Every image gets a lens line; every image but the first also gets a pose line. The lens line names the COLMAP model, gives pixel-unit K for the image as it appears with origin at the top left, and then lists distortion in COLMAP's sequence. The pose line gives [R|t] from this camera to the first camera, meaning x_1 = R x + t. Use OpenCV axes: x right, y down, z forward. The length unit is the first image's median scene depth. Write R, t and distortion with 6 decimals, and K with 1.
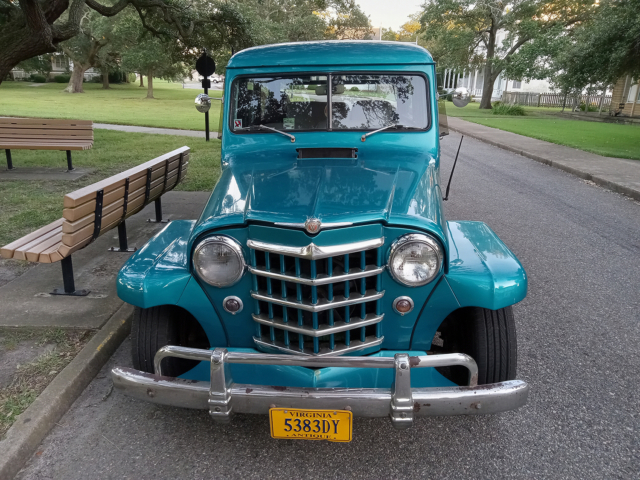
lens RADIAL K [[499.5, 0, 320.0], [0, 499.5, 240.0], [0, 0, 1]] dist [0.000001, -0.000571]
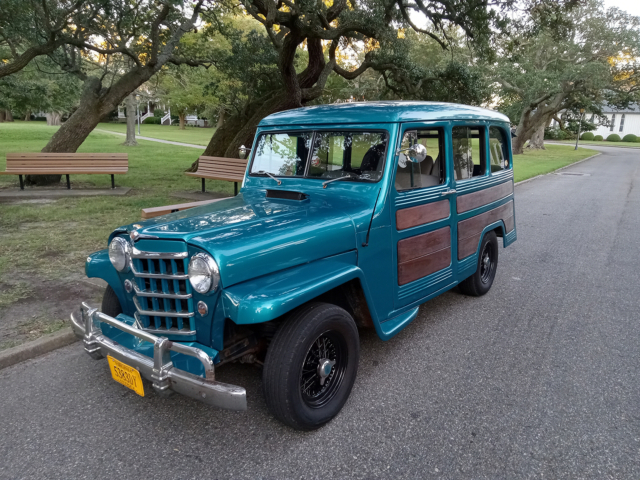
lens RADIAL K [[478.5, 0, 320.0], [0, 478.5, 240.0], [0, 0, 1]] dist [0.002372, 0.001023]
pose [[0.836898, 0.123239, -0.533305, 0.977401], [-0.166608, 0.985446, -0.033730, -0.045169], [0.521387, 0.117082, 0.845250, 0.090516]]
